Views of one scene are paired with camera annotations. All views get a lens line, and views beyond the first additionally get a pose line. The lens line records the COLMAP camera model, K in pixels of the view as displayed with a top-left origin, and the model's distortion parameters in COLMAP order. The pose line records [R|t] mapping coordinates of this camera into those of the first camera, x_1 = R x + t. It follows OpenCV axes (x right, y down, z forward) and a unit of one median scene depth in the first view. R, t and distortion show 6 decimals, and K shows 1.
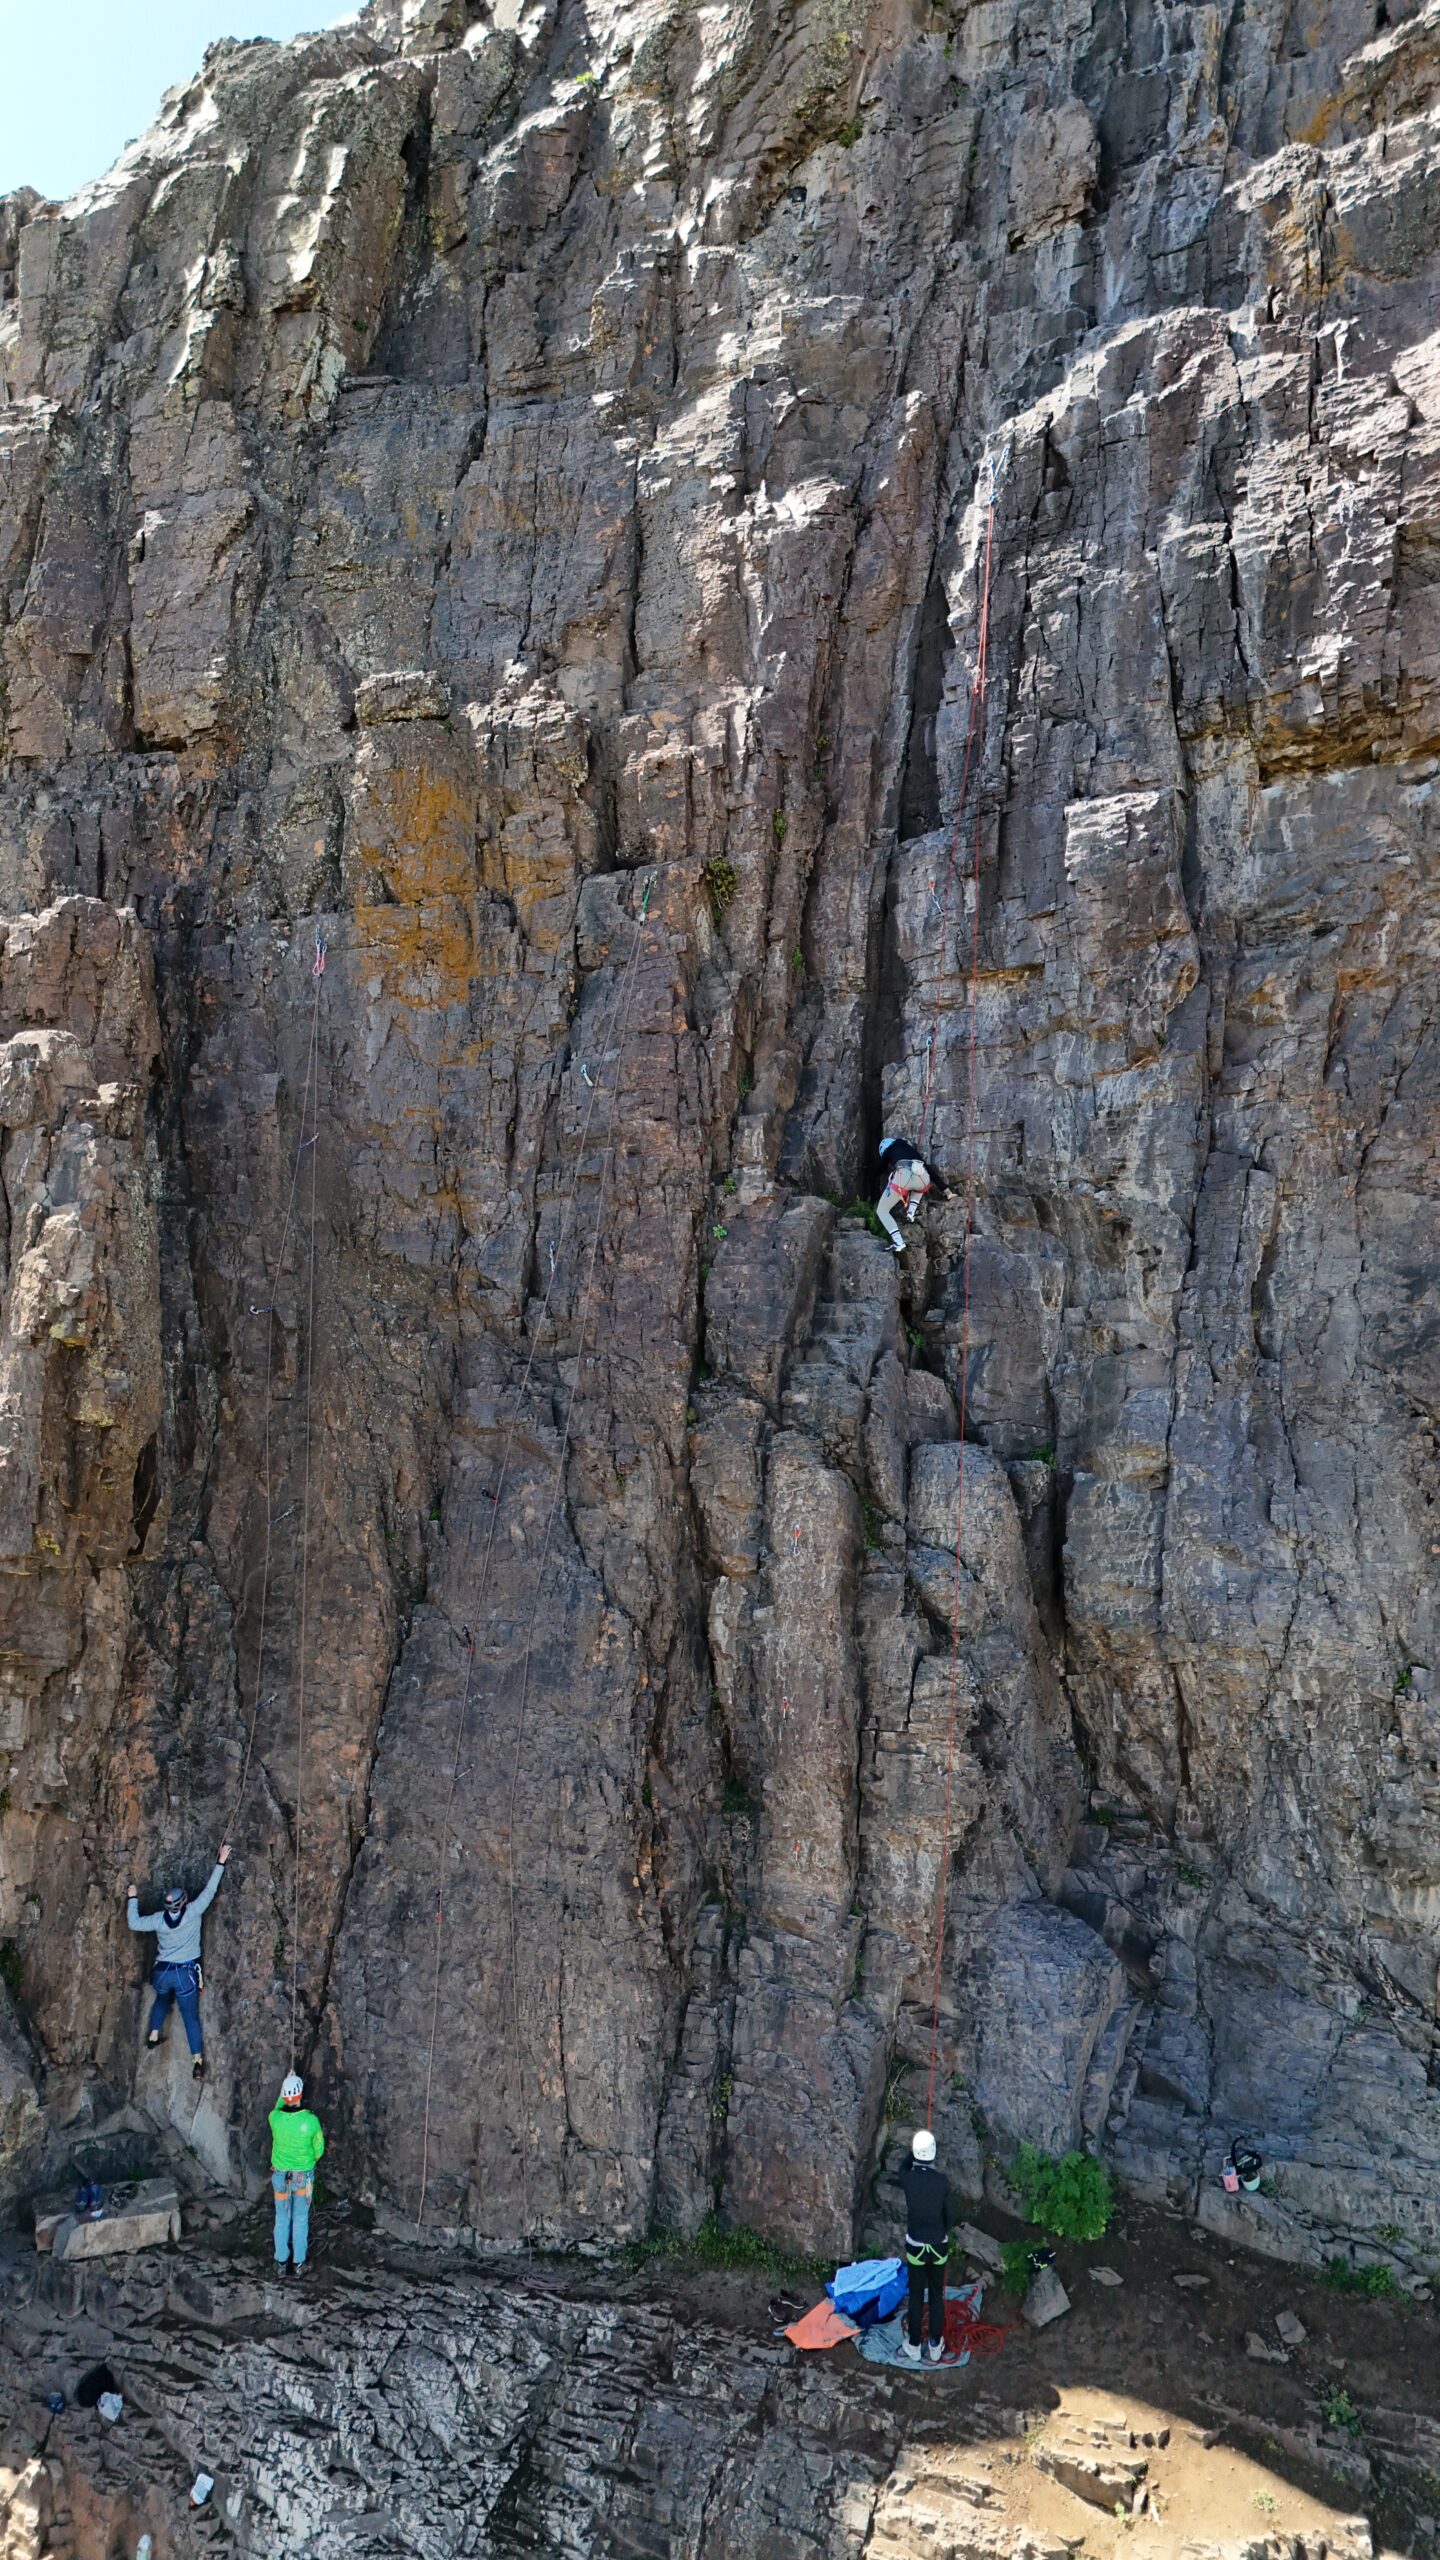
lens RADIAL K [[1861.7, 0, 718.9], [0, 1861.7, 1285.5], [0, 0, 1]] dist [0.090469, -0.087777]
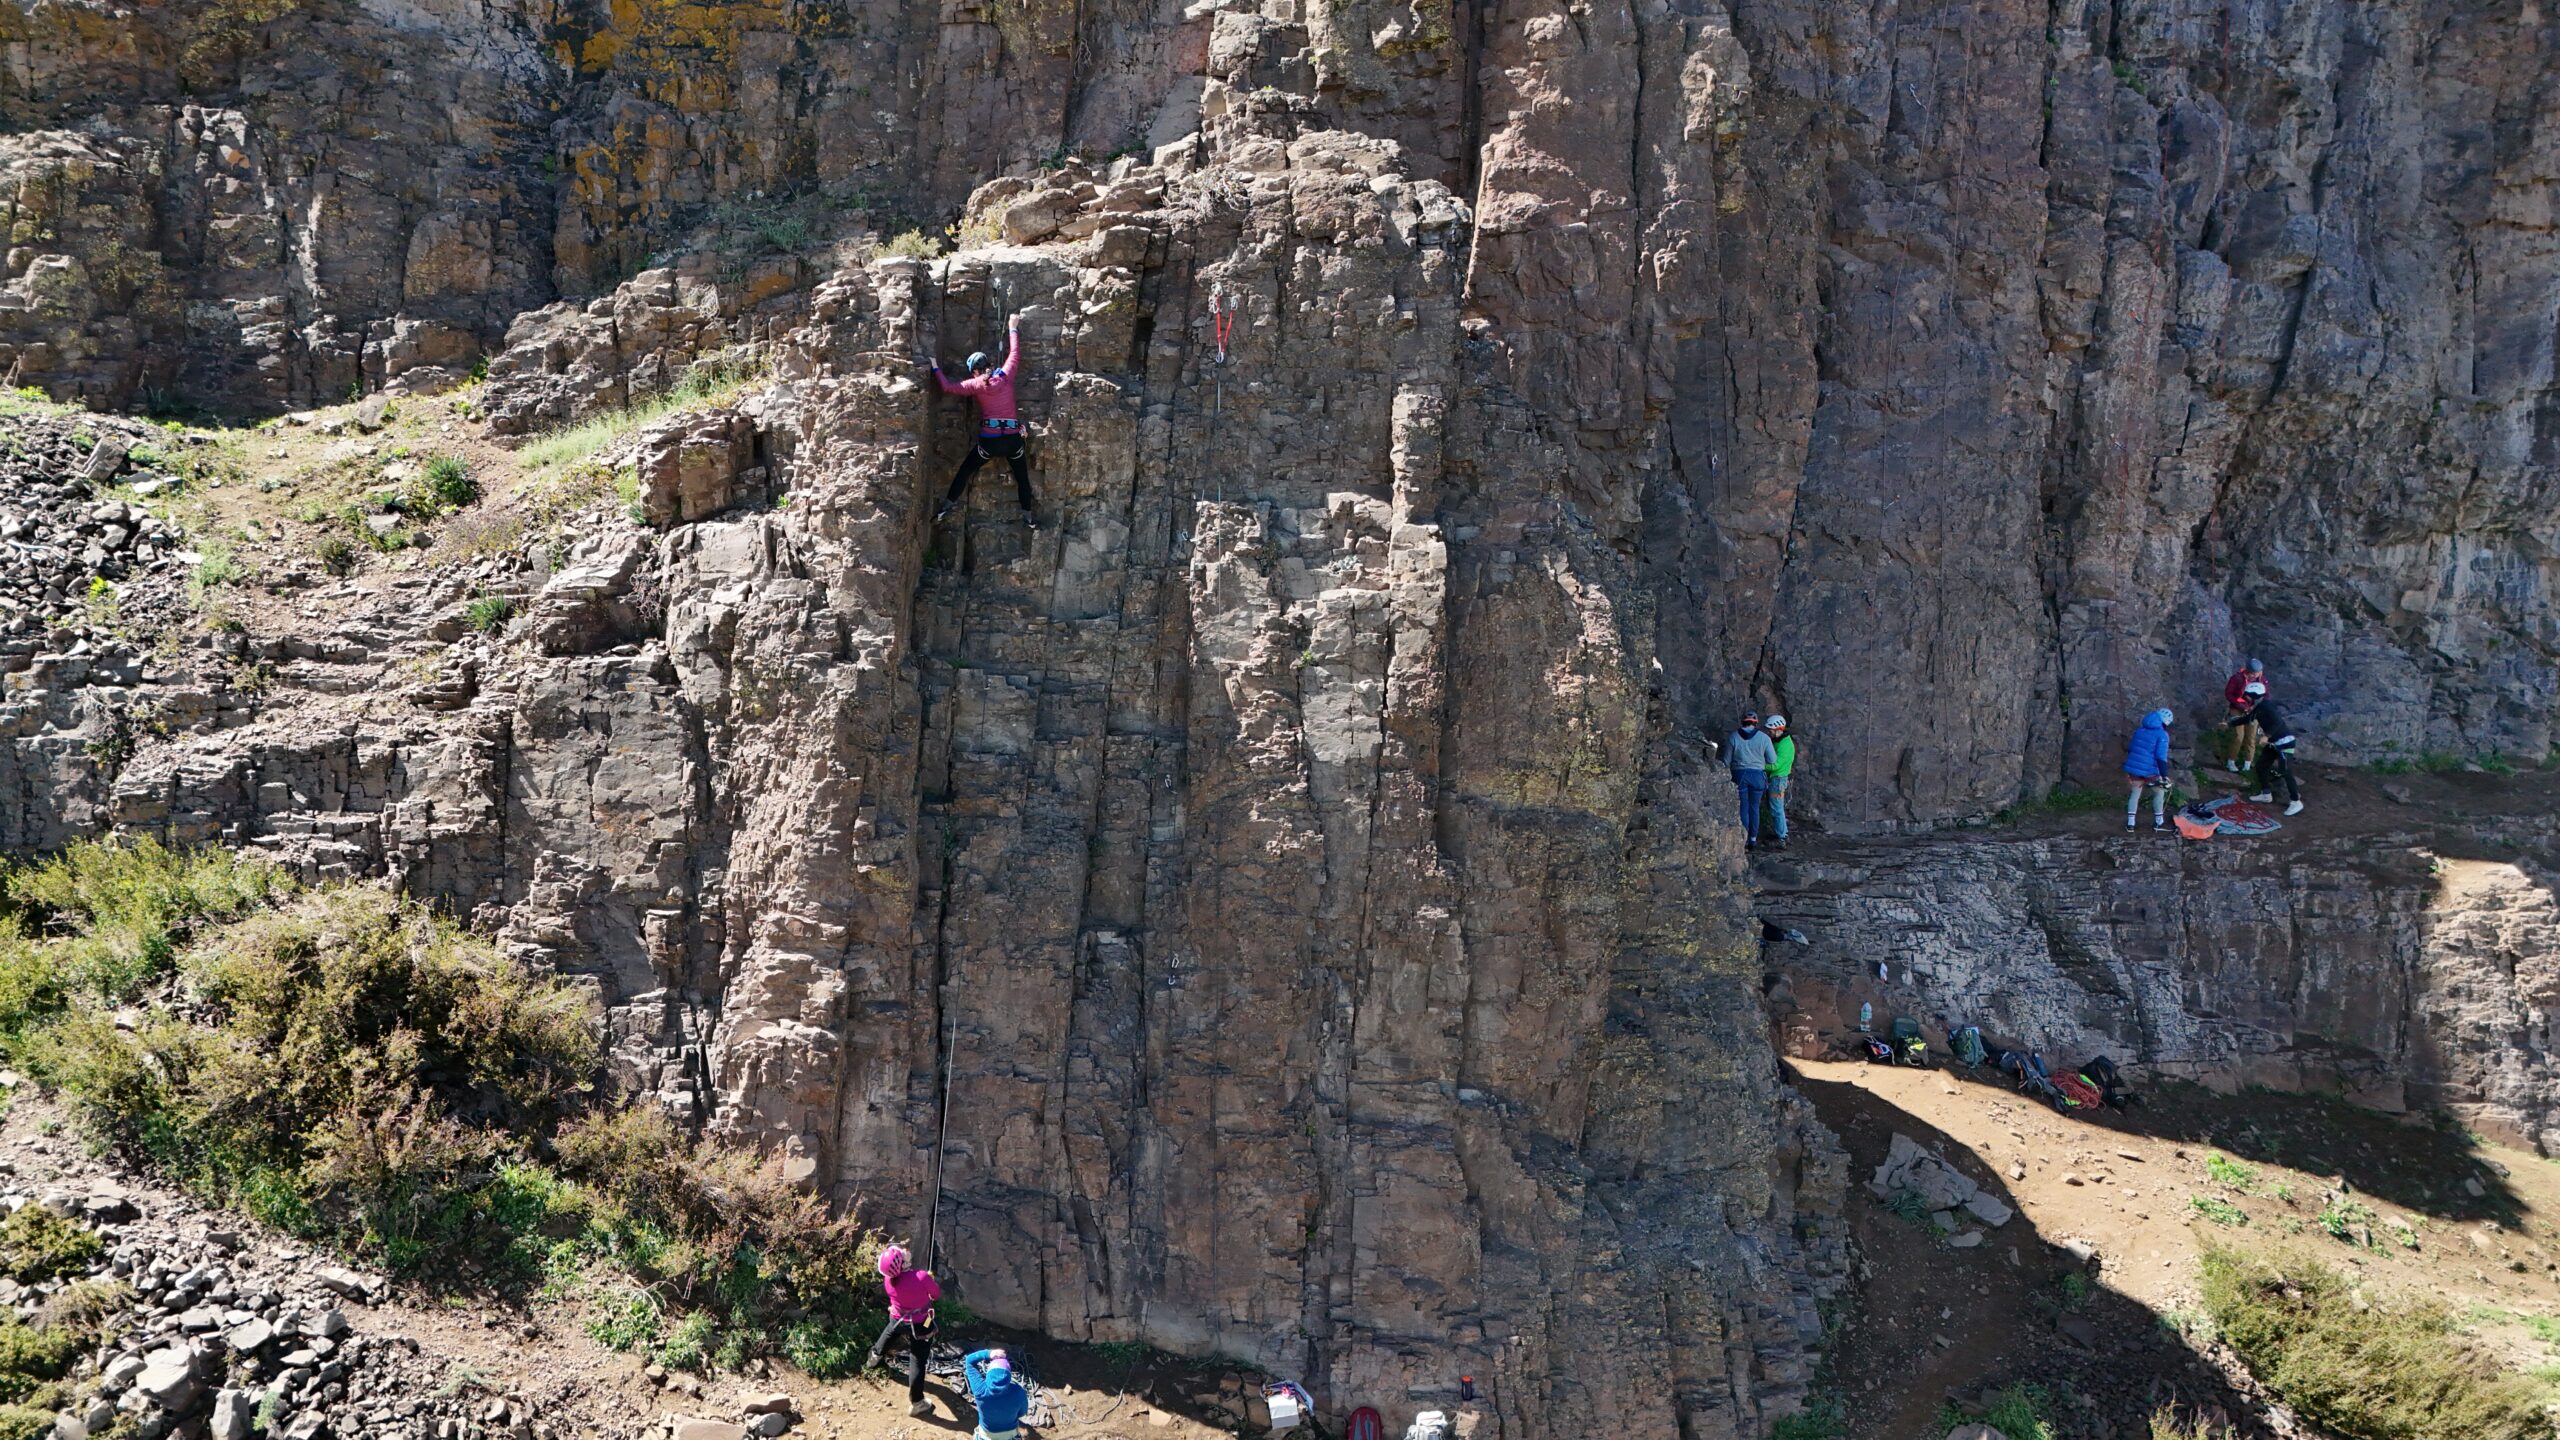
lens RADIAL K [[1861.7, 0, 1285.5], [0, 1861.7, 717.1], [0, 0, 1]] dist [0.090469, -0.087777]
pose [[0.891317, -0.078023, 0.446616, -1.082331], [-0.025150, 0.975055, 0.220533, 0.122791], [-0.452682, -0.207798, 0.867121, 0.017690]]
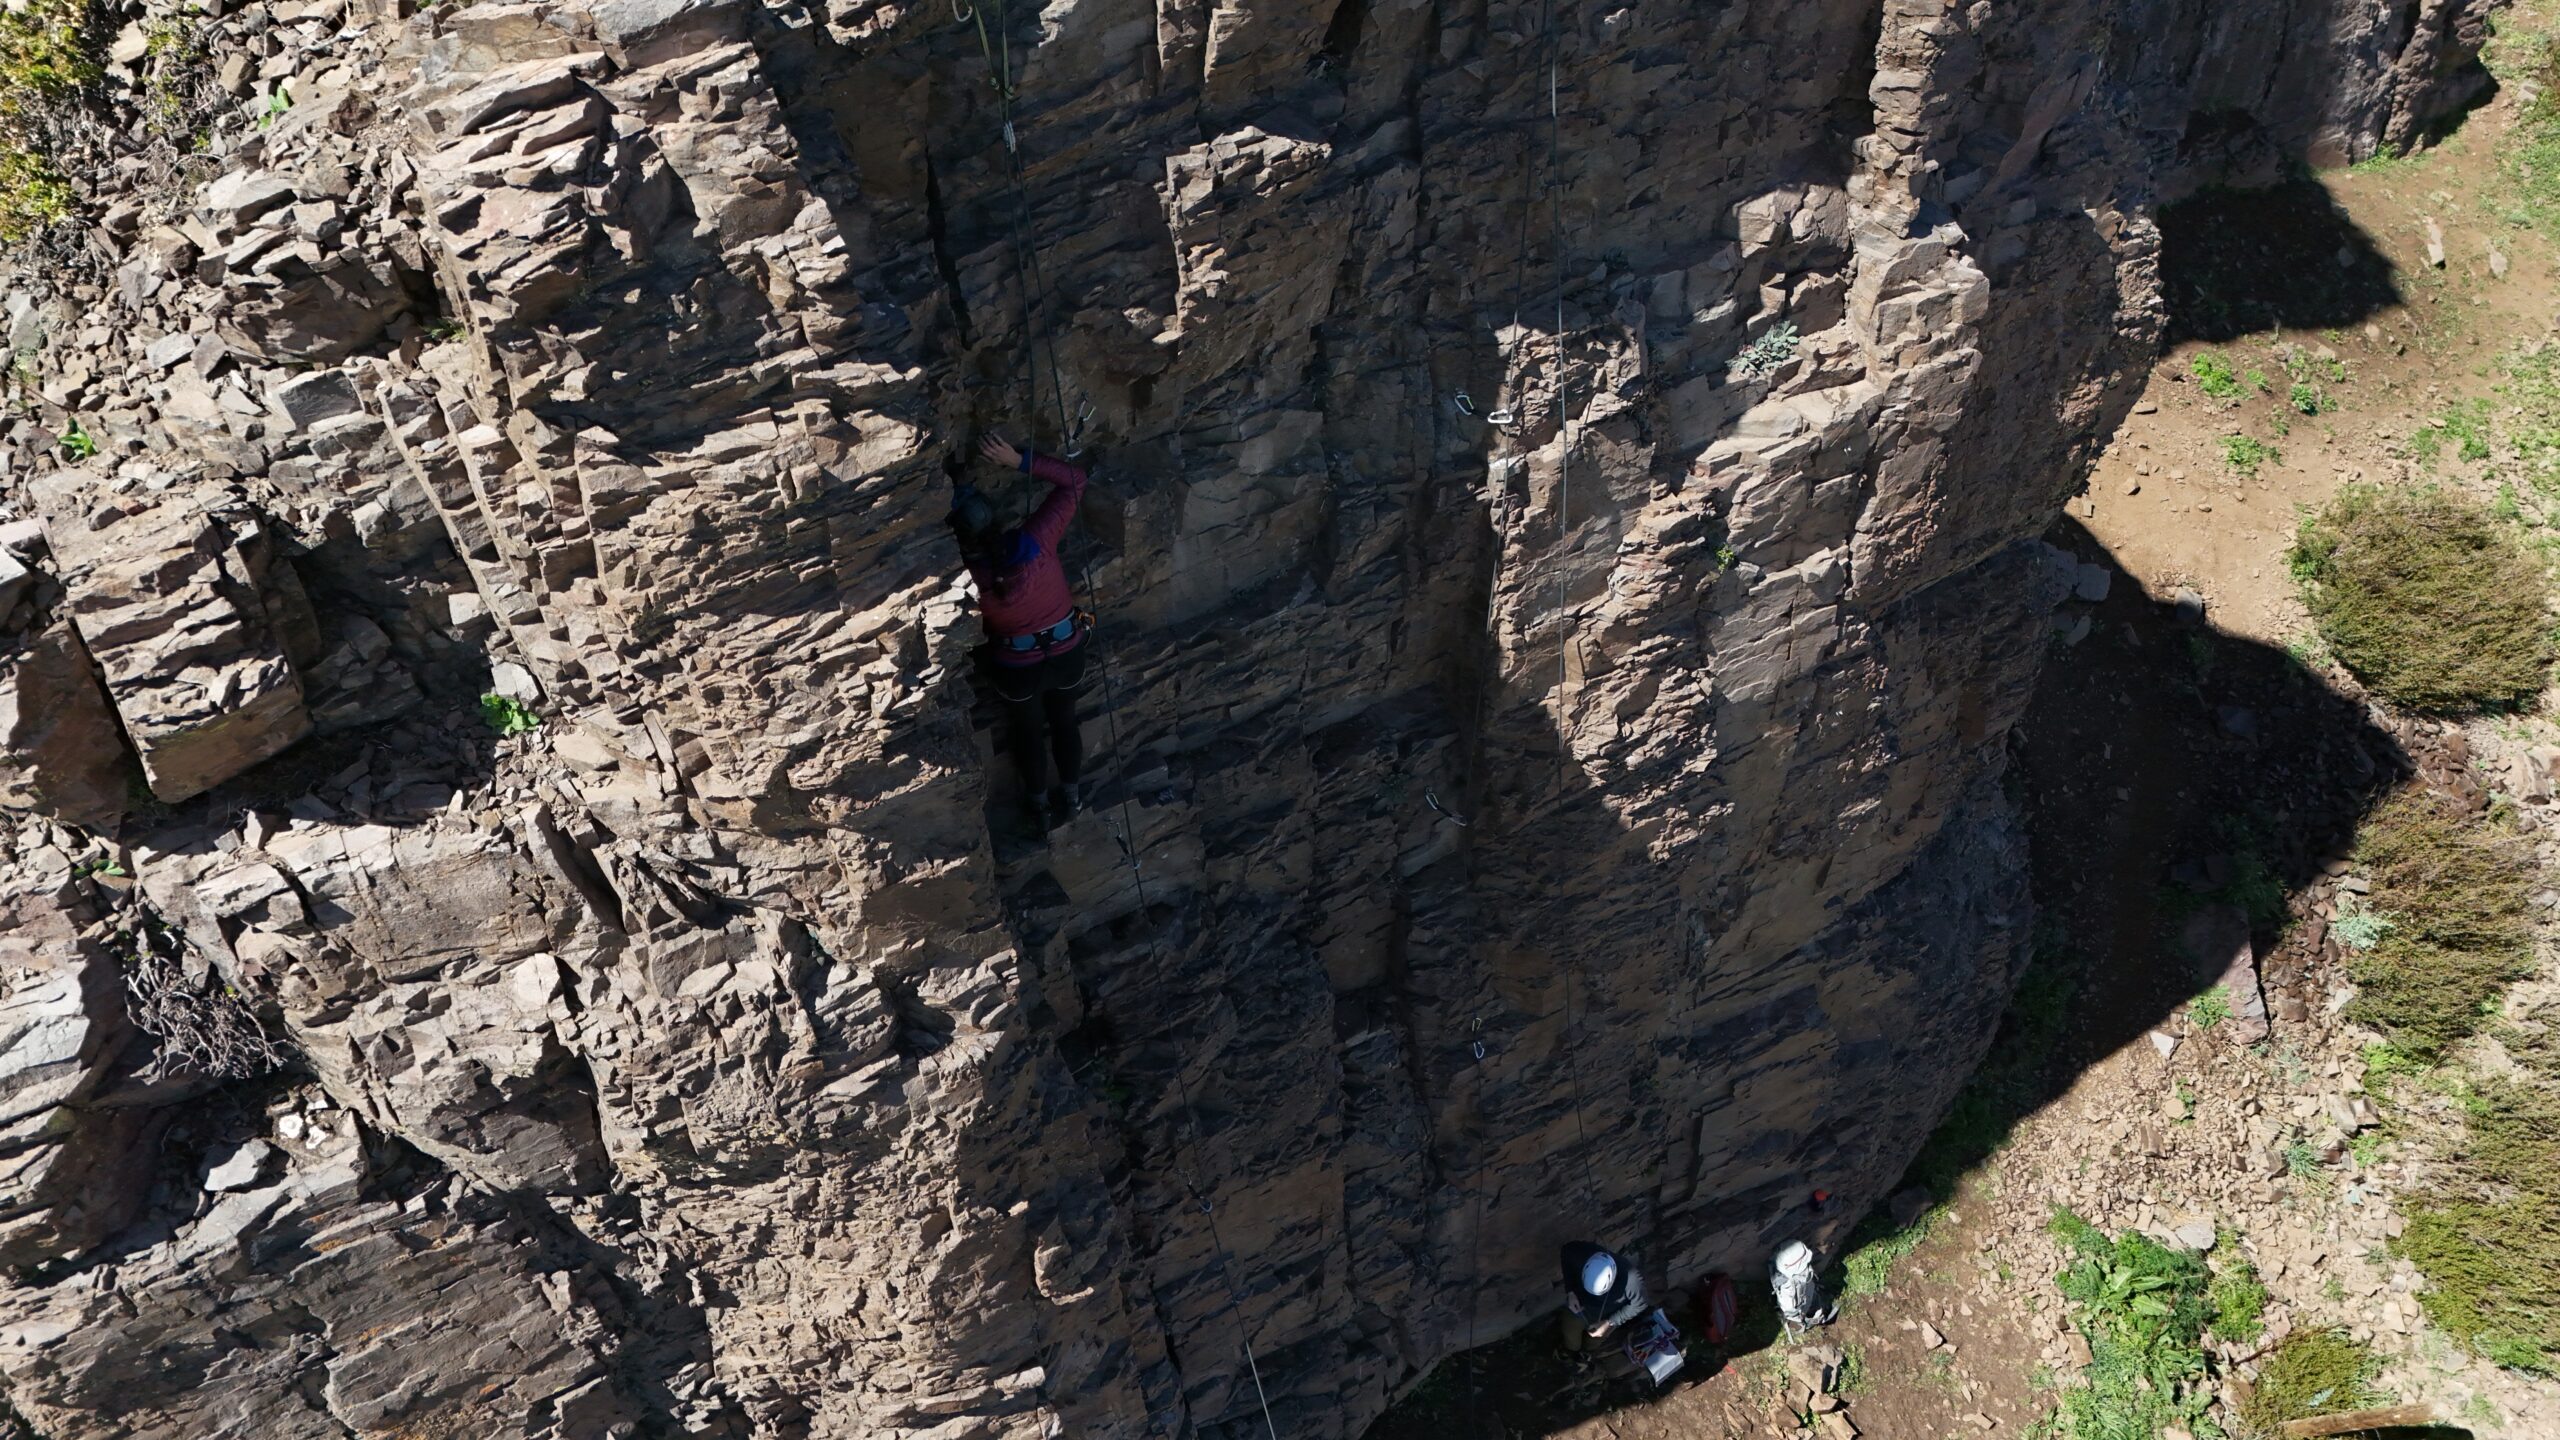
lens RADIAL K [[1861.7, 0, 1268.7], [0, 1861.7, 710.5], [0, 0, 1]] dist [0.090469, -0.087777]
pose [[0.518296, -0.670795, 0.530475, -0.988448], [-0.033275, 0.604005, 0.796286, -0.036125], [-0.854554, -0.430363, 0.290733, 0.736527]]
